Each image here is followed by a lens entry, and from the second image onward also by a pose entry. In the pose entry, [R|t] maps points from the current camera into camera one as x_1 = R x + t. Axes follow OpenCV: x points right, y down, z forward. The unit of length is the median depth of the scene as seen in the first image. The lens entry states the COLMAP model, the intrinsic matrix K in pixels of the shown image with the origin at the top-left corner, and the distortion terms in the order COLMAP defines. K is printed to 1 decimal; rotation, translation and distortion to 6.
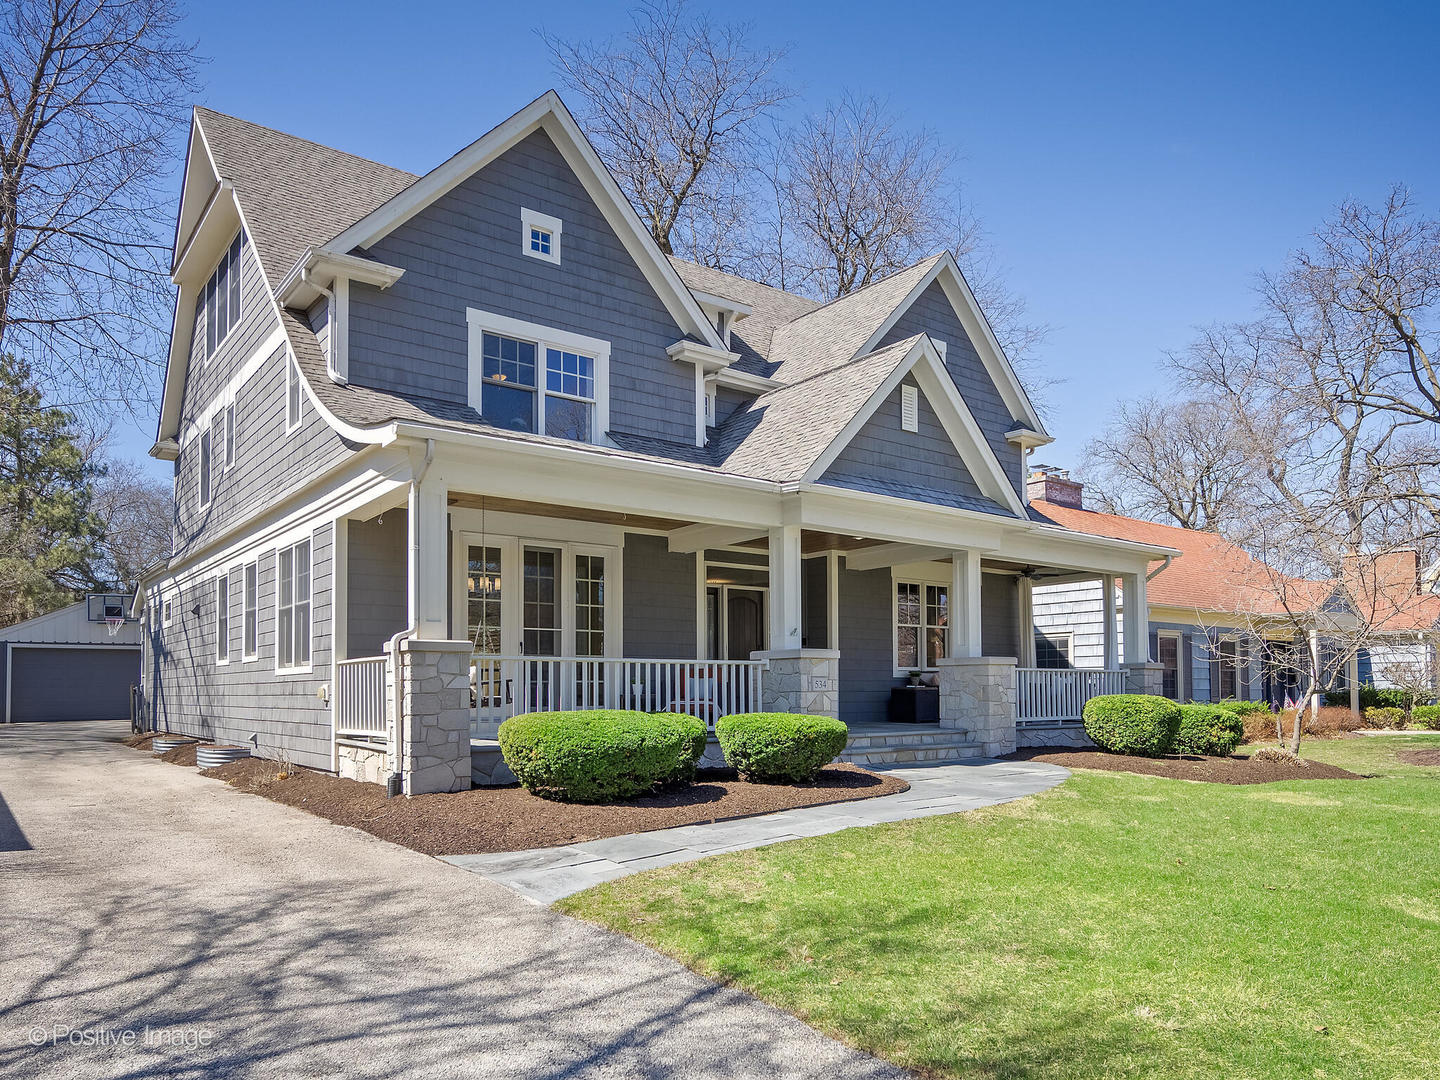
lens RADIAL K [[1010.4, 0, 720.0], [0, 1010.4, 540.0], [0, 0, 1]] dist [0.001960, 0.001501]
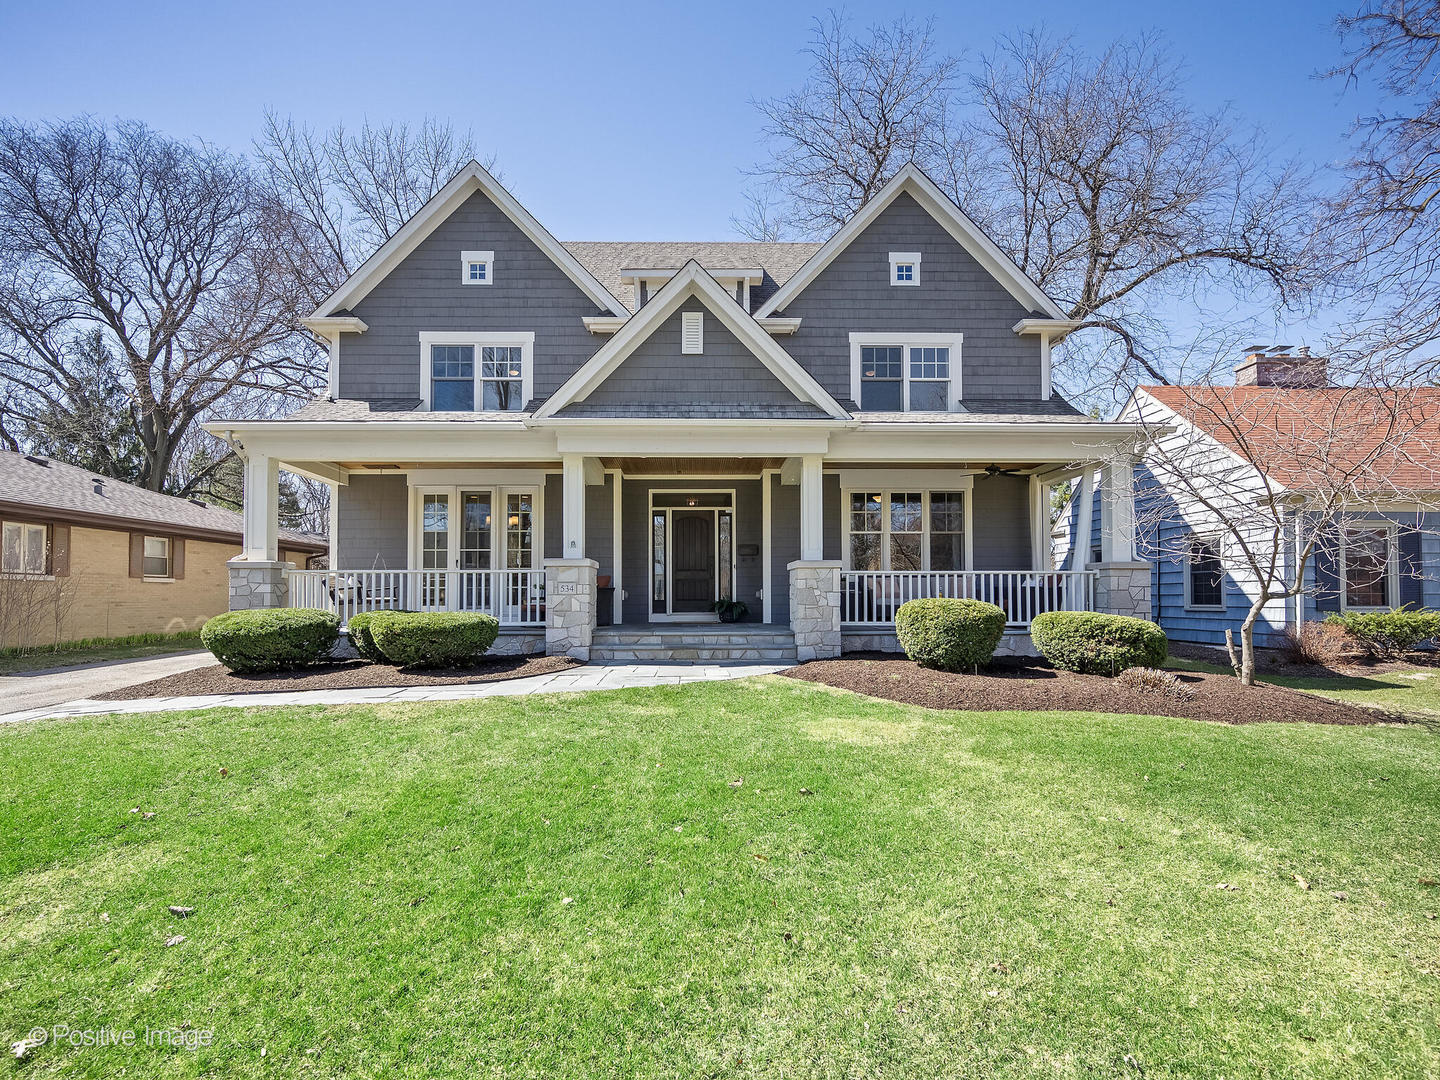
lens RADIAL K [[663.9, 0, 719.3], [0, 663.9, 514.8], [0, 0, 1]] dist [-0.012388, -0.000032]
pose [[0.800733, -0.073469, -0.594498, 0.433065], [0.089533, 0.995981, -0.002492, 0.049318], [0.592292, -0.051231, 0.804093, 0.322869]]
